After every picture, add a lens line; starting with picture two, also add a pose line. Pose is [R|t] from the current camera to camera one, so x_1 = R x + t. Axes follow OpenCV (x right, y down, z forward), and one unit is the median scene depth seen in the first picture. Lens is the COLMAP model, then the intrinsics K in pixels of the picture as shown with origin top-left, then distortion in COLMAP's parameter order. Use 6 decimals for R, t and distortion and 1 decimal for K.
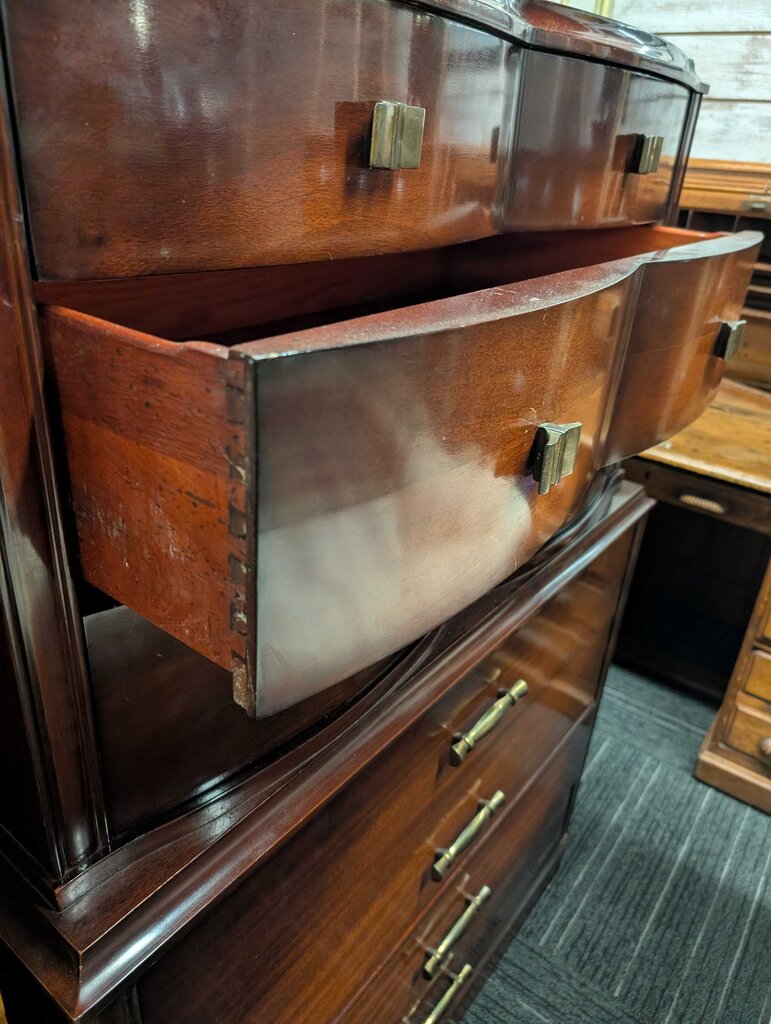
lens RADIAL K [[735.5, 0, 384.3], [0, 735.5, 513.0], [0, 0, 1]] dist [0.009165, -0.008999]
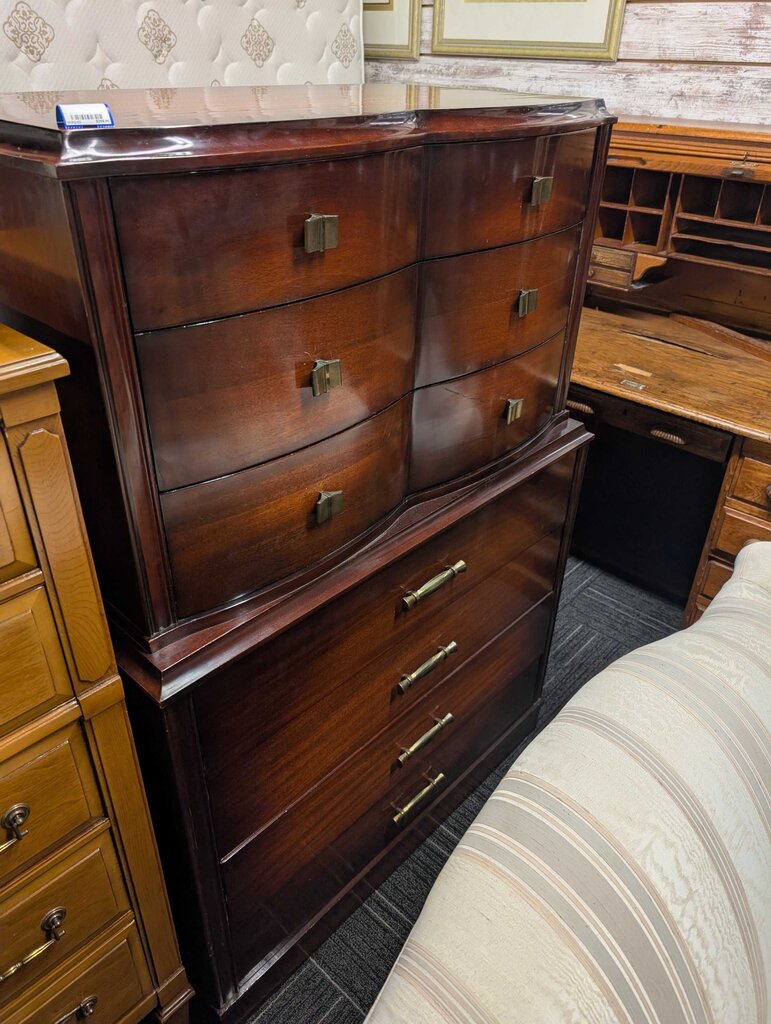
lens RADIAL K [[735.5, 0, 386.9], [0, 735.5, 509.6], [0, 0, 1]] dist [0.009165, -0.008999]
pose [[0.994116, 0.019081, -0.106623, 0.166305], [-0.009211, 0.995688, 0.092309, -0.001056], [0.107924, -0.090784, 0.990005, -0.361885]]
